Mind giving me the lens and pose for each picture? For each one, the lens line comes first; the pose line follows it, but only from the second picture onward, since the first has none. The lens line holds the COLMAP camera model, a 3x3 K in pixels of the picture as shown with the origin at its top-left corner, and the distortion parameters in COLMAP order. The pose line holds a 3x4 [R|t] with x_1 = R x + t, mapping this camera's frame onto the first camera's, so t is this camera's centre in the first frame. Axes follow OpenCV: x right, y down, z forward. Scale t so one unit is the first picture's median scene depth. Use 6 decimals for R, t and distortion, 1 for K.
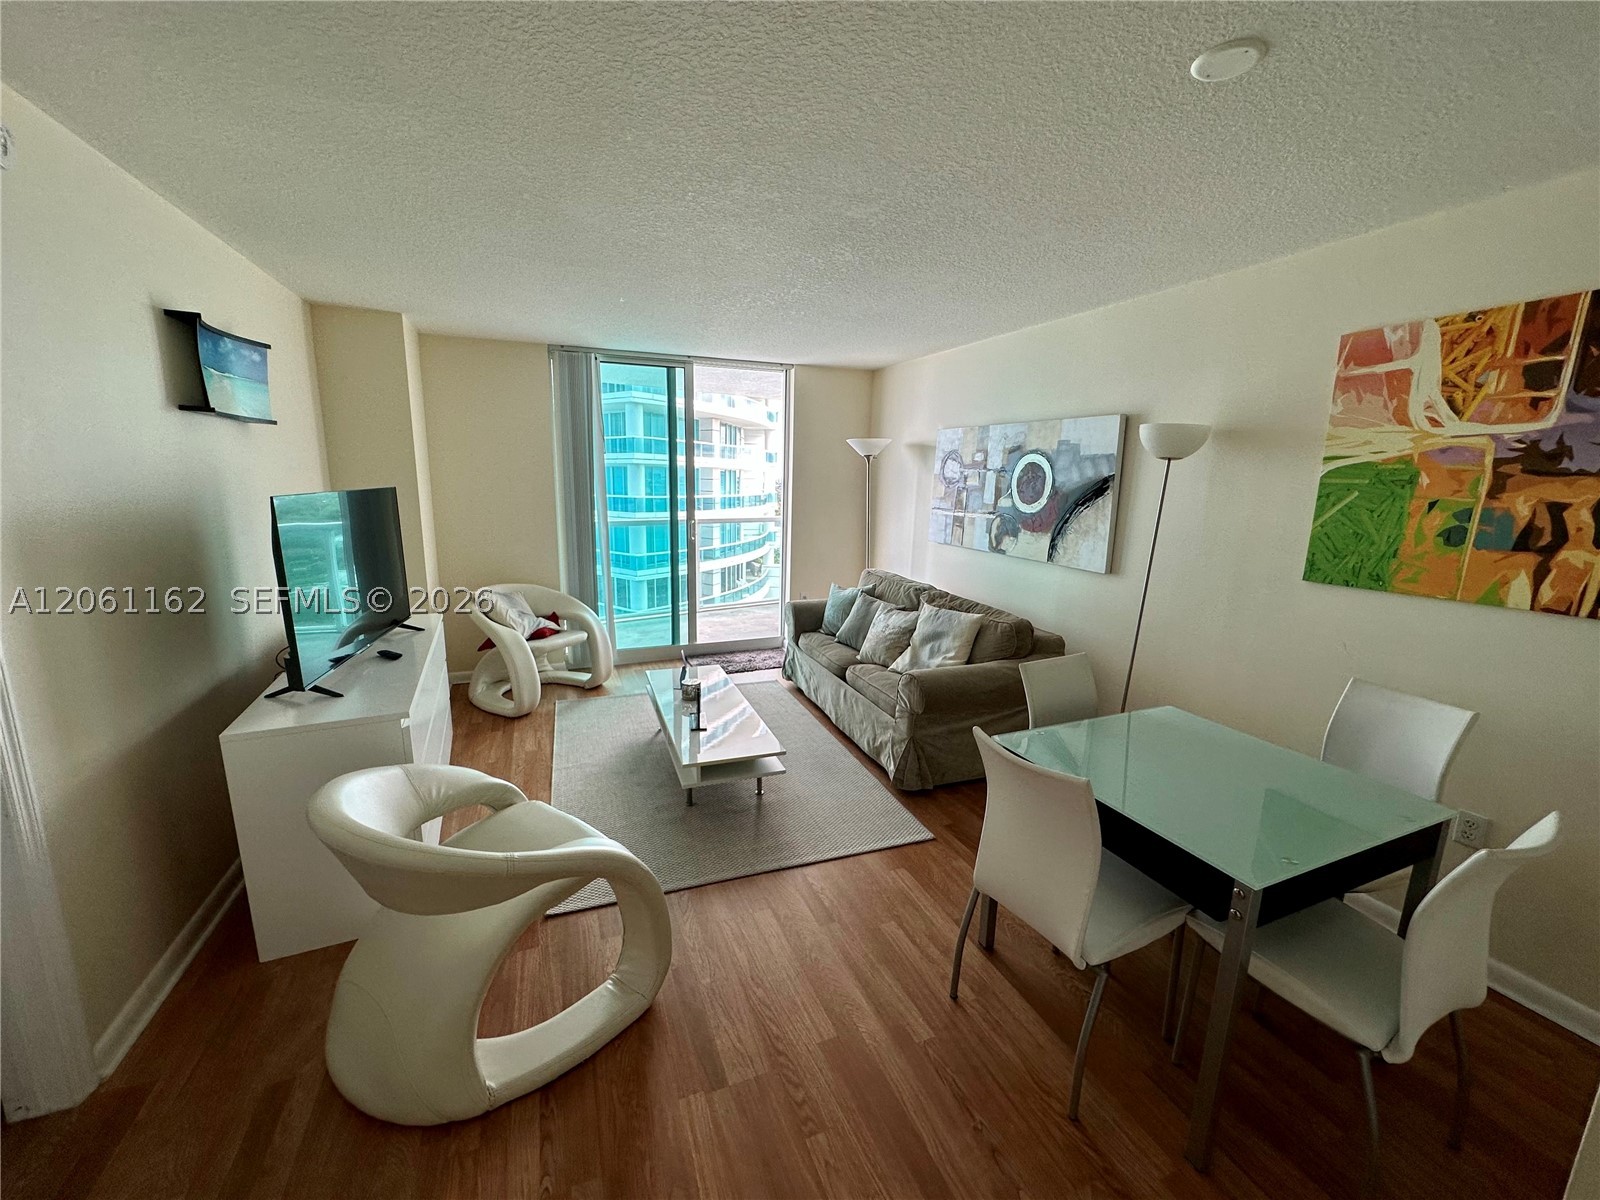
lens RADIAL K [[640.5, 0, 800.0], [0, 640.5, 600.0], [0, 0, 1]] dist [-0.002304, -0.000089]
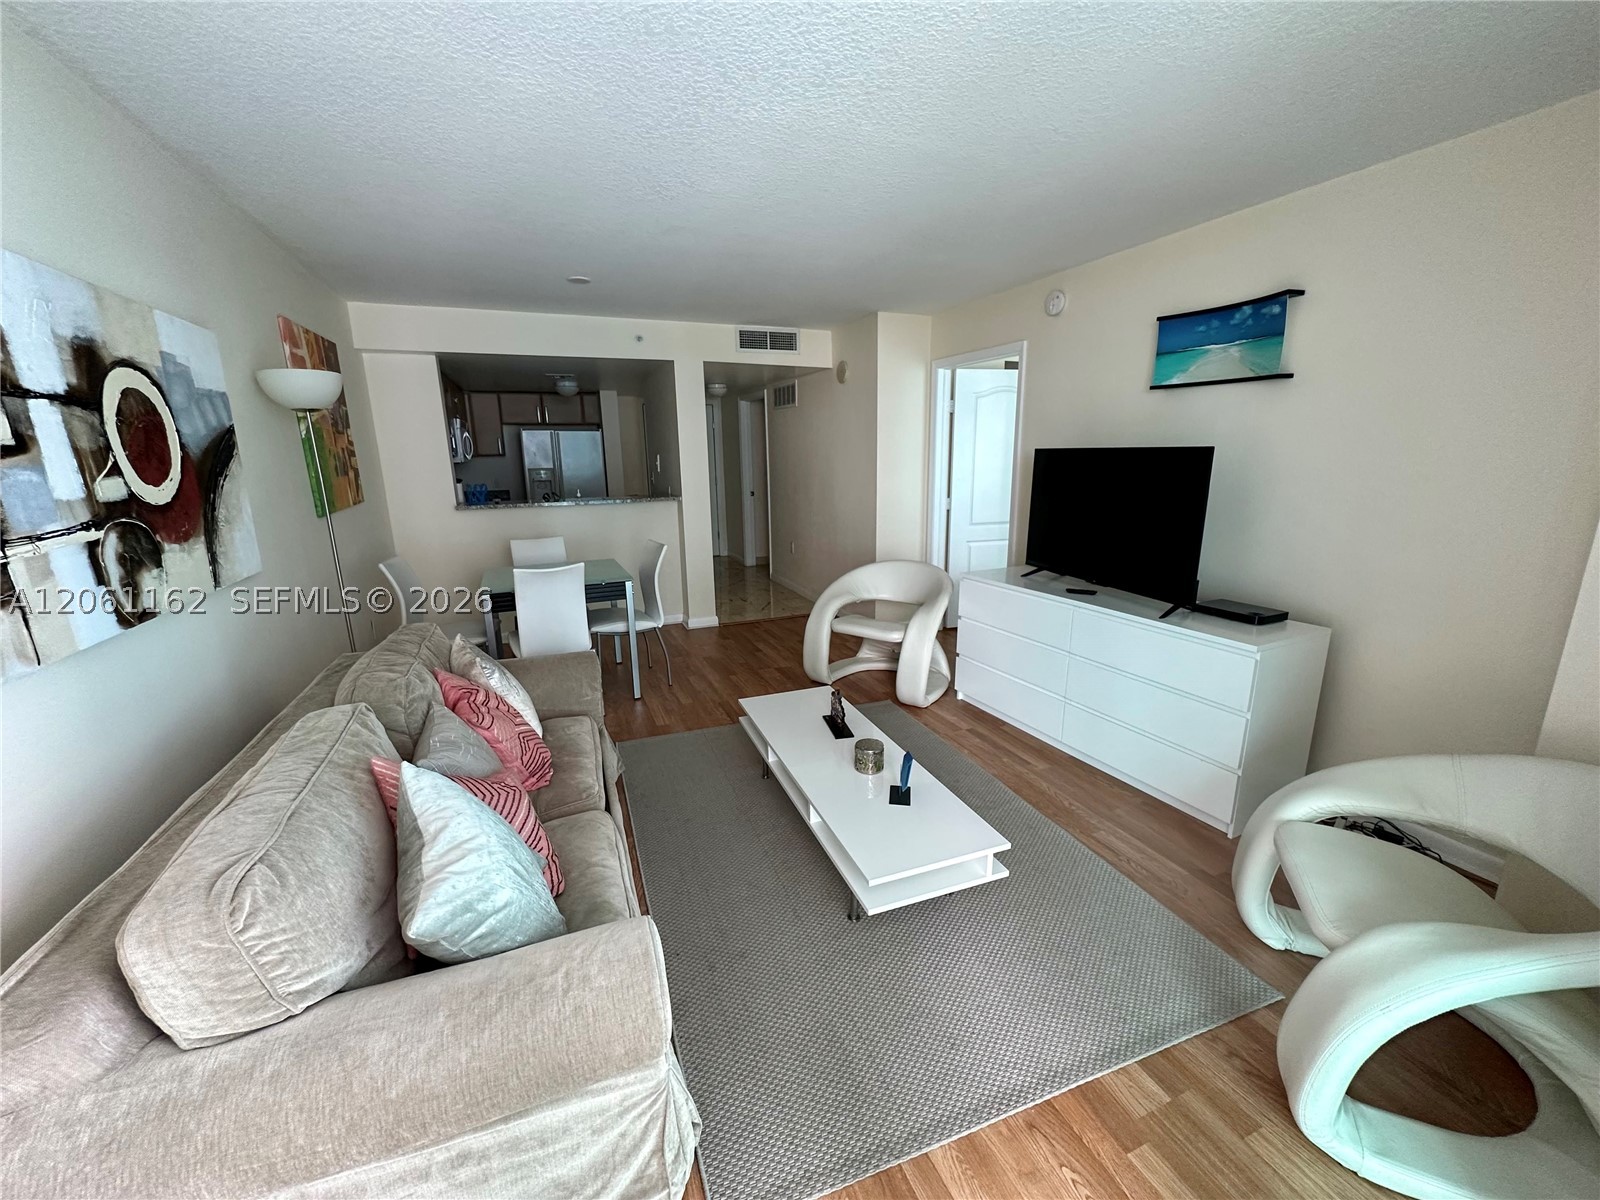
lens RADIAL K [[640.5, 0, 800.0], [0, 640.5, 600.0], [0, 0, 1]] dist [-0.002304, -0.000089]
pose [[-0.999975, -0.003316, -0.006258, -0.096536], [-0.005585, 0.912578, 0.408864, -0.292113], [0.004355, 0.408889, -0.912574, 1.613003]]
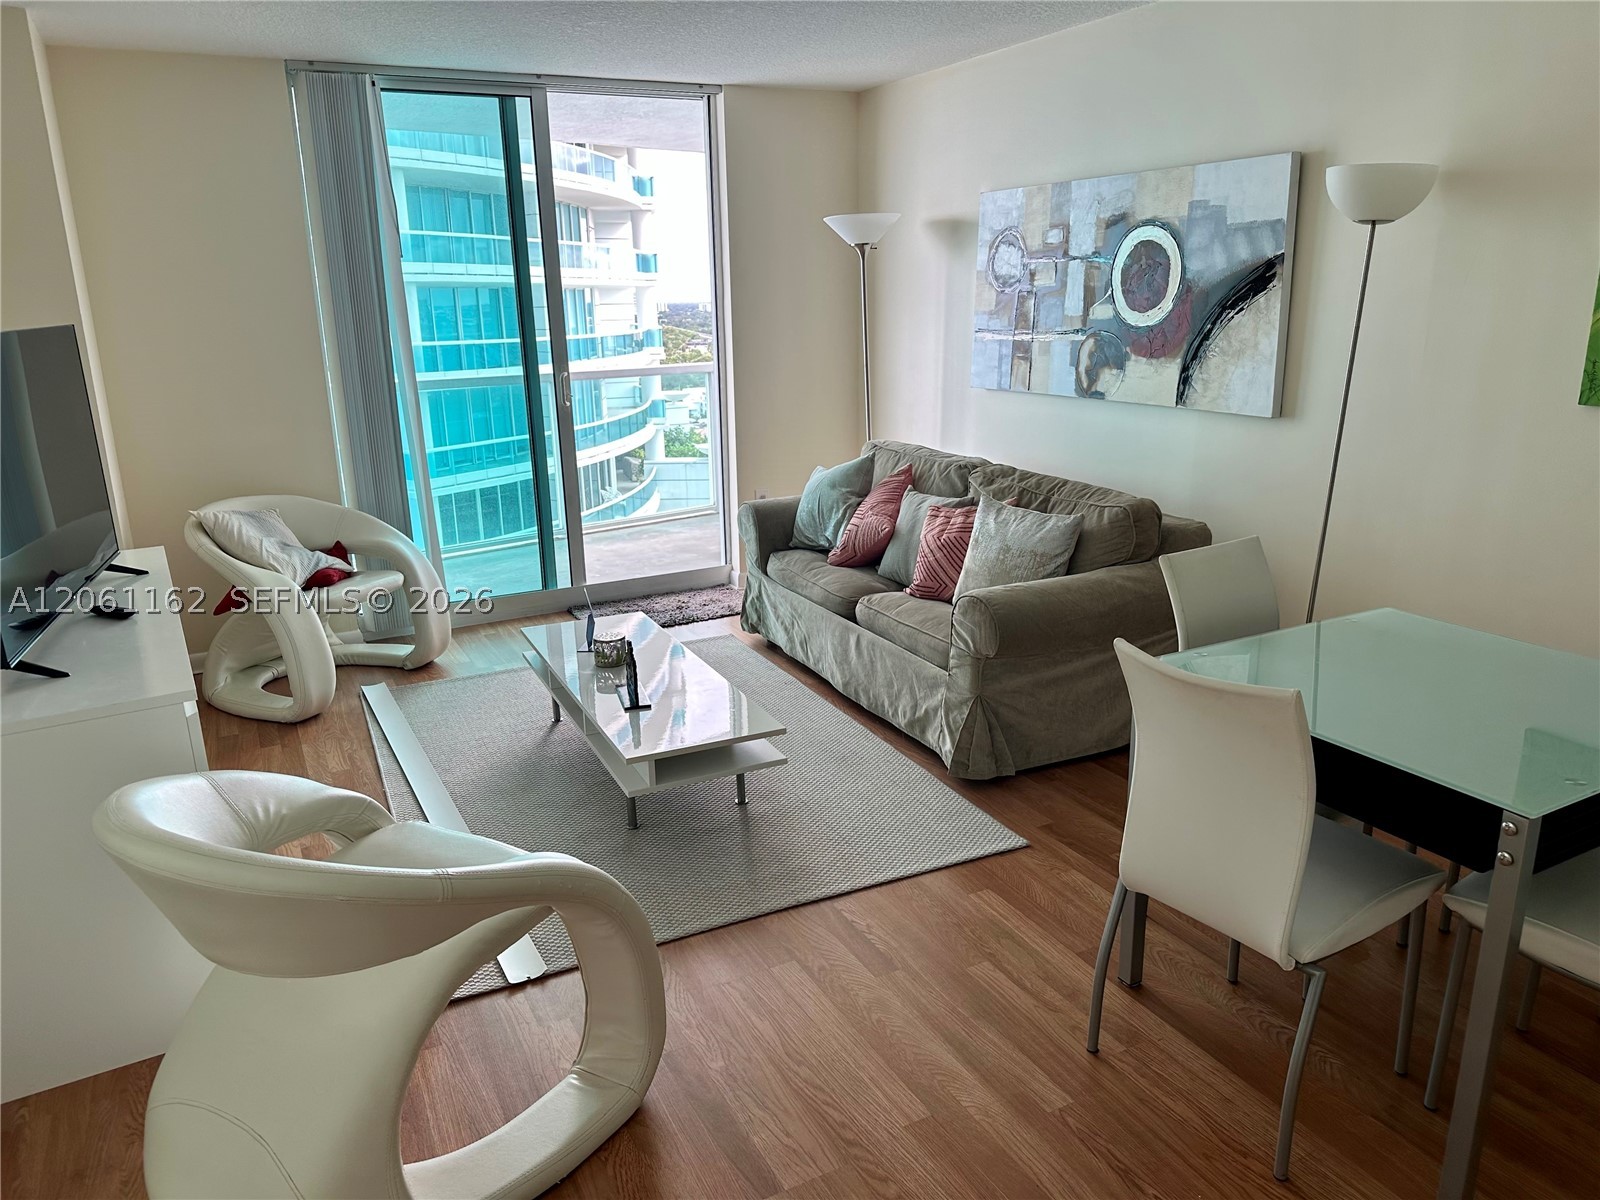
lens RADIAL K [[1121.9, 0, 800.0], [0, 1121.9, 600.0], [0, 0, 1]] dist [0.095157, -0.142073]
pose [[0.995294, -0.062748, 0.073841, -0.069505], [0.057193, 0.995536, 0.075081, 0.025381], [-0.078223, -0.070504, 0.994440, -0.070937]]
